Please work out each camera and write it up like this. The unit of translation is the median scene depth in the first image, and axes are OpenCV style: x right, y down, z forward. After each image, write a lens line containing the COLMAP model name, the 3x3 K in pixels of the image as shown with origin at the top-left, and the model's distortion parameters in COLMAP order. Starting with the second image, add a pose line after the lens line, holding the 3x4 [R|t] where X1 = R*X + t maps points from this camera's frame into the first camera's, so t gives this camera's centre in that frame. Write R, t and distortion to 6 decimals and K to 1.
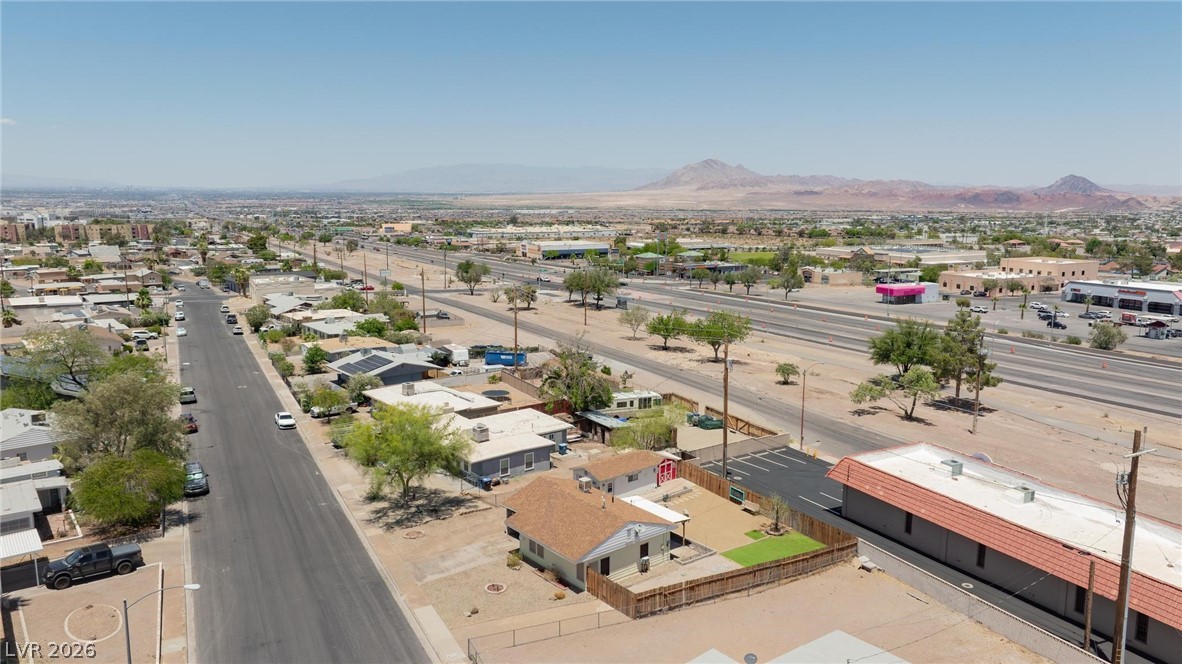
lens RADIAL K [[835.1, 0, 597.3], [0, 835.1, 330.7], [0, 0, 1]] dist [-0.009813, -0.000888]
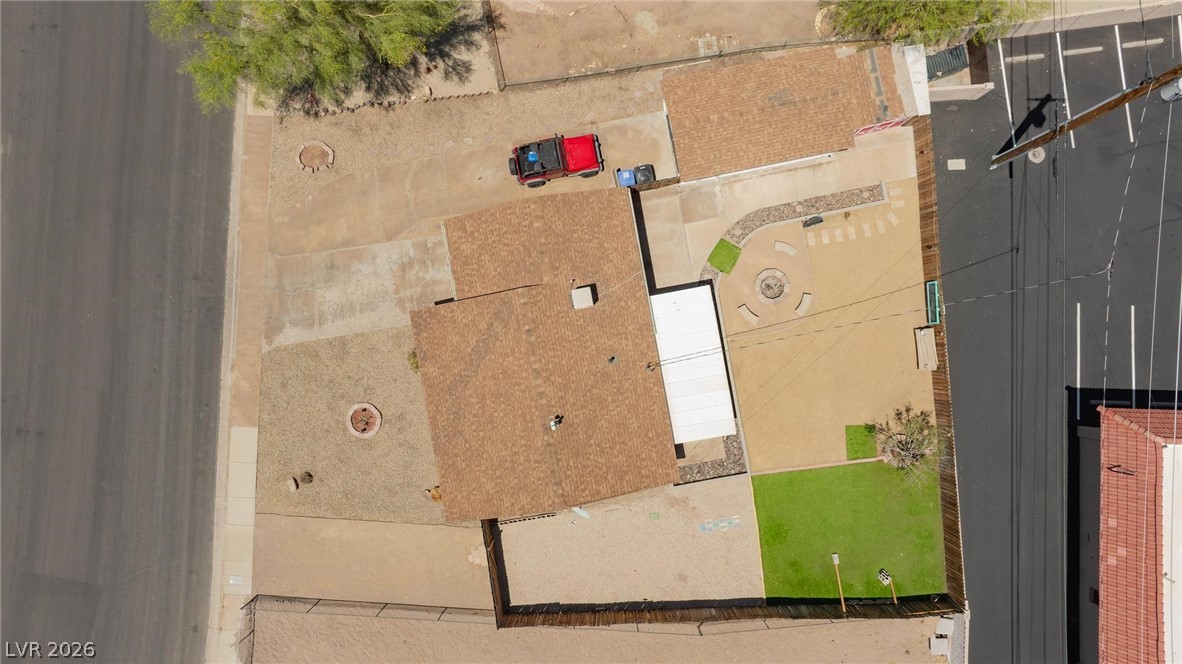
lens RADIAL K [[816.5, 0, 597.1], [0, 816.5, 330.5], [0, 0, 1]] dist [-0.017816, -0.001701]
pose [[0.876911, 0.480507, -0.011836, 0.006277], [-0.080722, 0.171501, 0.981871, -0.240015], [0.473826, -0.860058, 0.189179, 0.747433]]
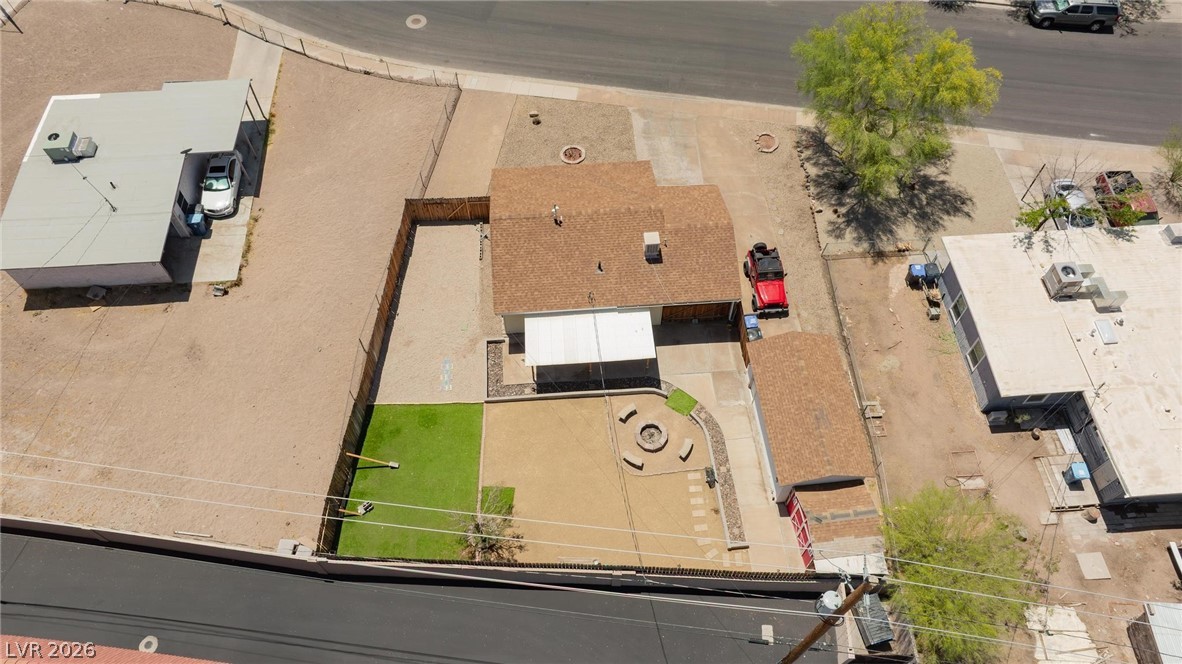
lens RADIAL K [[816.5, 0, 597.1], [0, 816.5, 330.5], [0, 0, 1]] dist [-0.017816, -0.001701]
pose [[-0.564859, 0.693803, -0.446735, 0.271879], [-0.145467, 0.449174, 0.881523, -0.266398], [0.812265, 0.562921, -0.152794, 0.914719]]
